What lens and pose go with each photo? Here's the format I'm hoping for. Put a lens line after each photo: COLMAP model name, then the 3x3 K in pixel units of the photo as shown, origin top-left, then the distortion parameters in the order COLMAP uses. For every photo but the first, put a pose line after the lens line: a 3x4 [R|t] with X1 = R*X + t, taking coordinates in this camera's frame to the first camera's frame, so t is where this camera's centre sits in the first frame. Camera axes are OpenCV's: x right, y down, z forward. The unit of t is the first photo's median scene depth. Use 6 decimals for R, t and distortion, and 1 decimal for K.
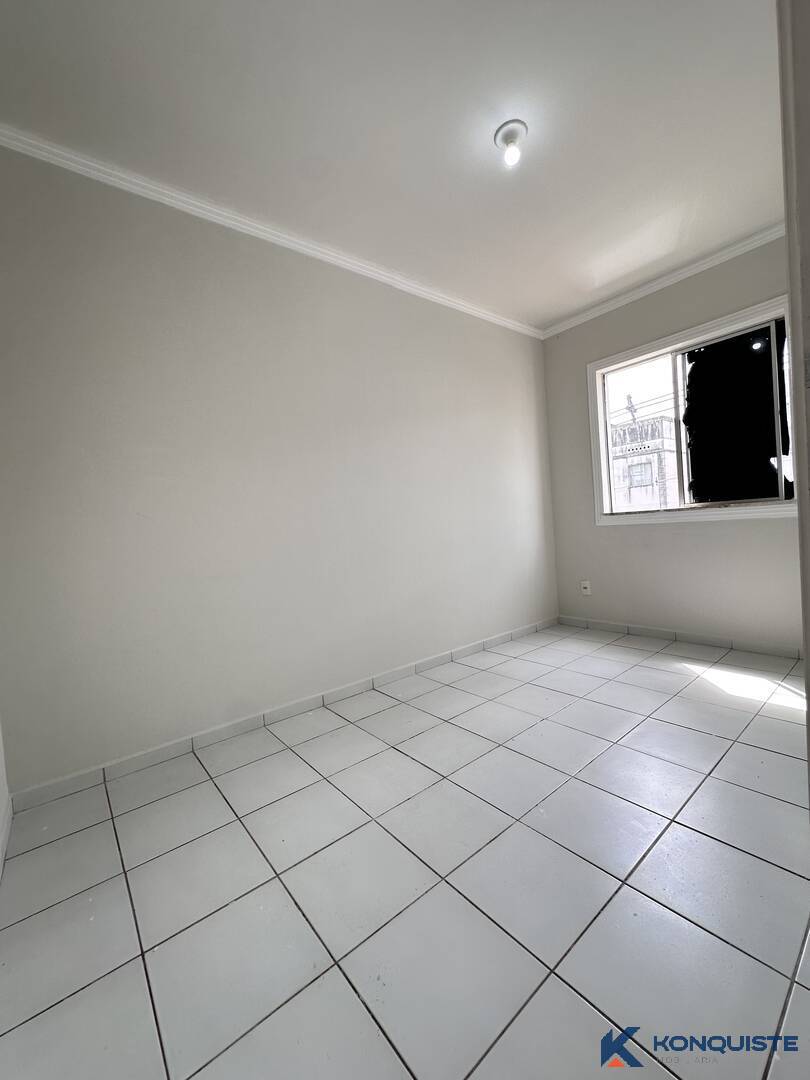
lens RADIAL K [[432.1, 0, 405.4], [0, 432.1, 547.2], [0, 0, 1]] dist [0.001361, -0.000009]
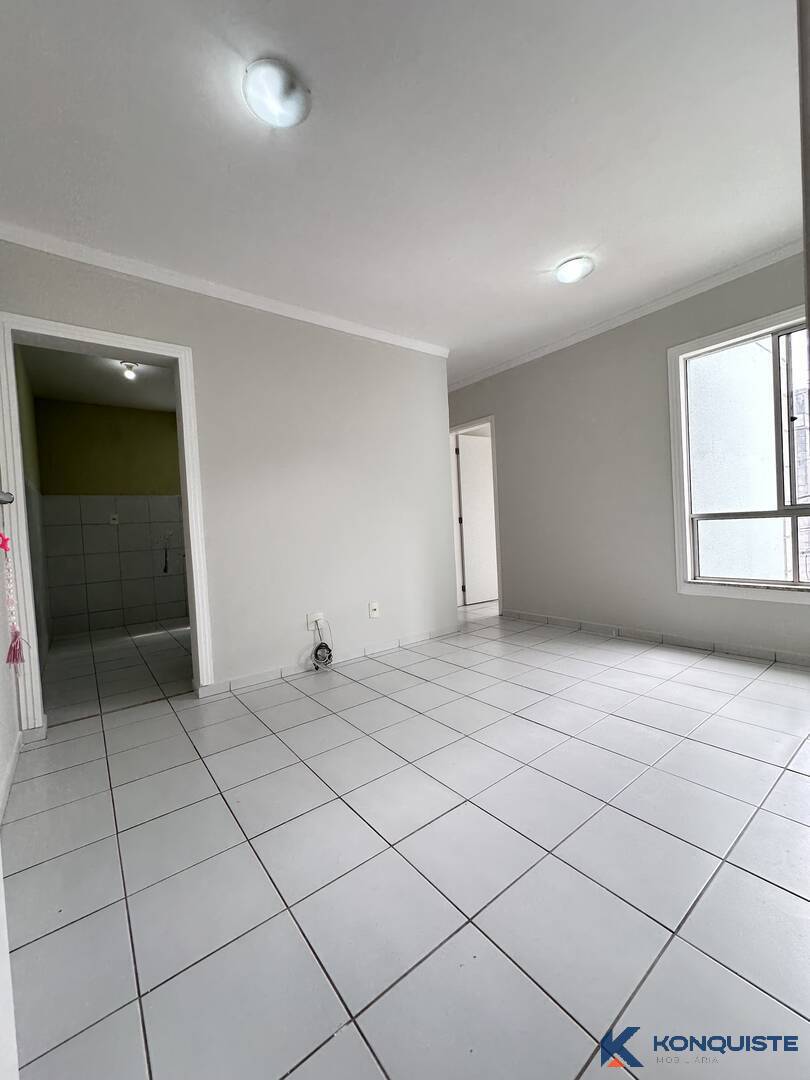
lens RADIAL K [[432.1, 0, 402.5], [0, 432.1, 521.0], [0, 0, 1]] dist [0.001361, -0.000009]
pose [[0.999167, 0.015341, -0.037813, -0.068201], [-0.017876, 0.997550, -0.067629, 0.002080], [0.036683, 0.068249, 0.996994, 0.085172]]
